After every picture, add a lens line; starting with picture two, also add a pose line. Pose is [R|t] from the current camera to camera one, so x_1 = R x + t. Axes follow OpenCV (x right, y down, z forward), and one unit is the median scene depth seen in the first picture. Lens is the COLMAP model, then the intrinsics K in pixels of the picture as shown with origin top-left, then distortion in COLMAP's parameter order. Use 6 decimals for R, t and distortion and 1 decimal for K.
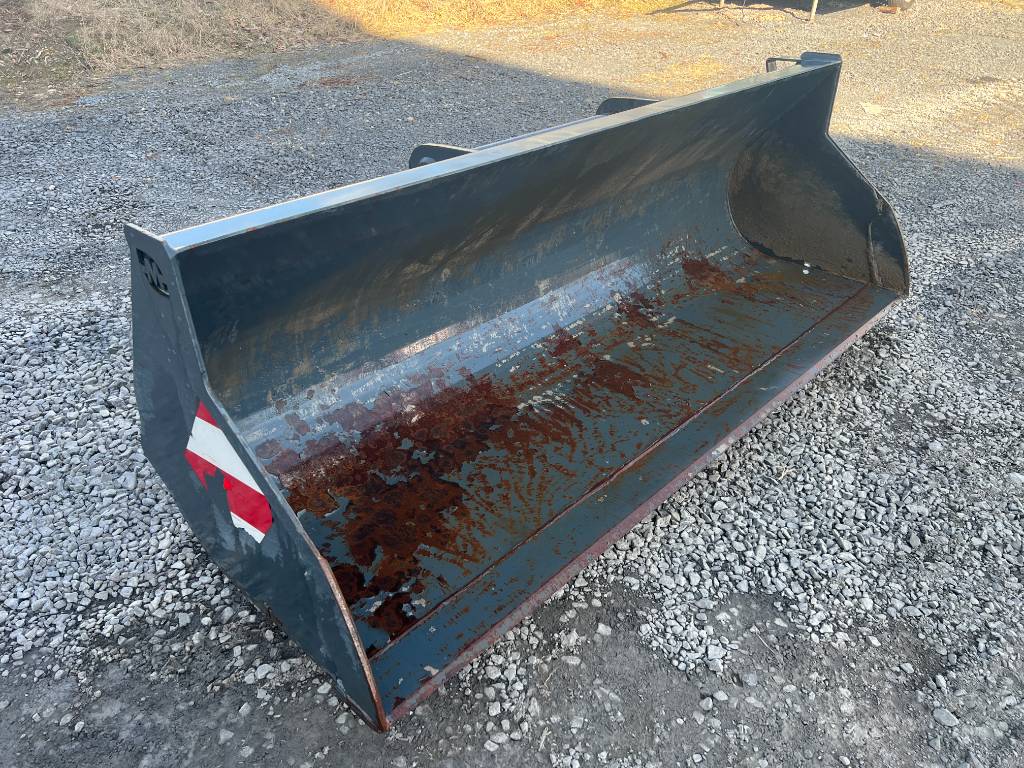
lens RADIAL K [[775.5, 0, 508.8], [0, 775.5, 380.2], [0, 0, 1]] dist [0.039812, -0.033085]
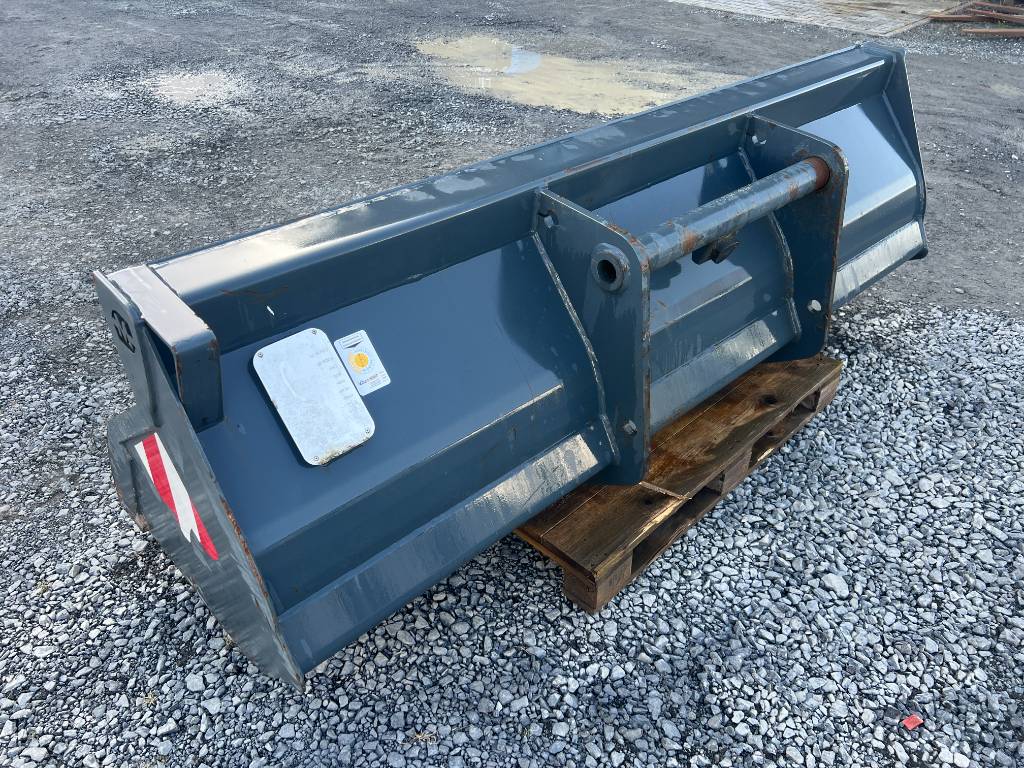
lens RADIAL K [[775.5, 0, 509.4], [0, 775.5, 388.6], [0, 0, 1]] dist [0.039812, -0.033085]
pose [[-0.998111, -0.054856, 0.027660, 0.255098], [0.004909, 0.377586, 0.925961, -1.114805], [-0.061239, 0.924348, -0.376604, 1.706341]]
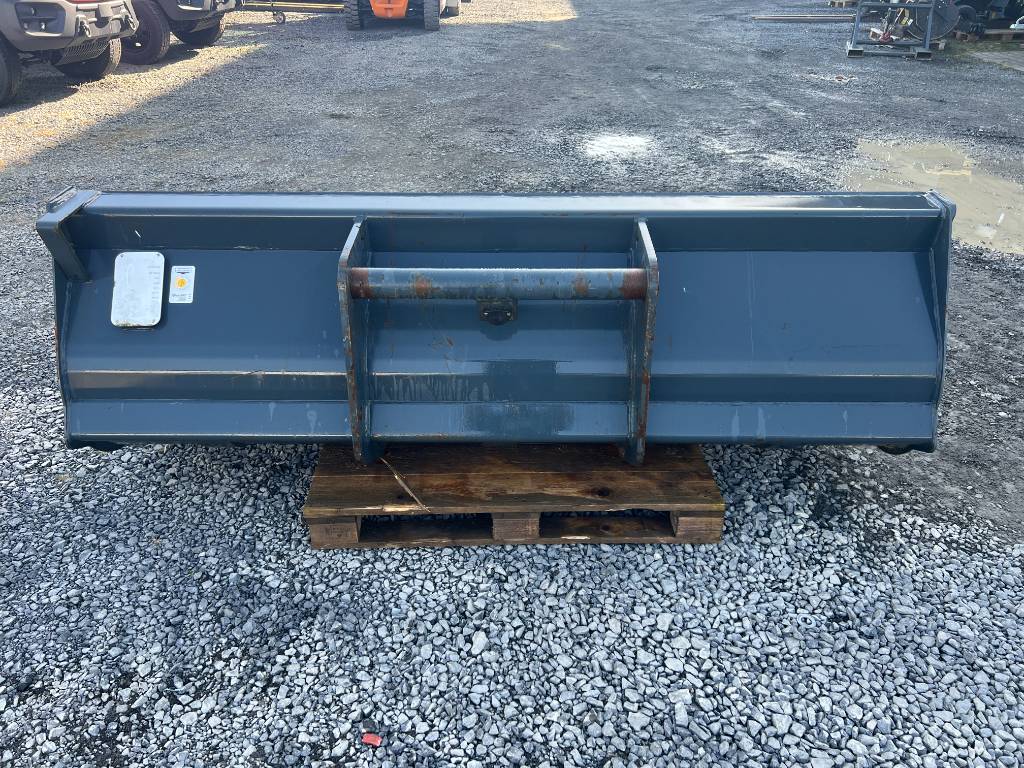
lens RADIAL K [[775.5, 0, 507.5], [0, 775.5, 382.9], [0, 0, 1]] dist [0.039812, -0.033085]
pose [[-0.681774, -0.386929, 0.620862, -0.676641], [0.380555, 0.537232, 0.752701, -1.061972], [-0.624790, 0.749444, -0.219023, 1.483103]]
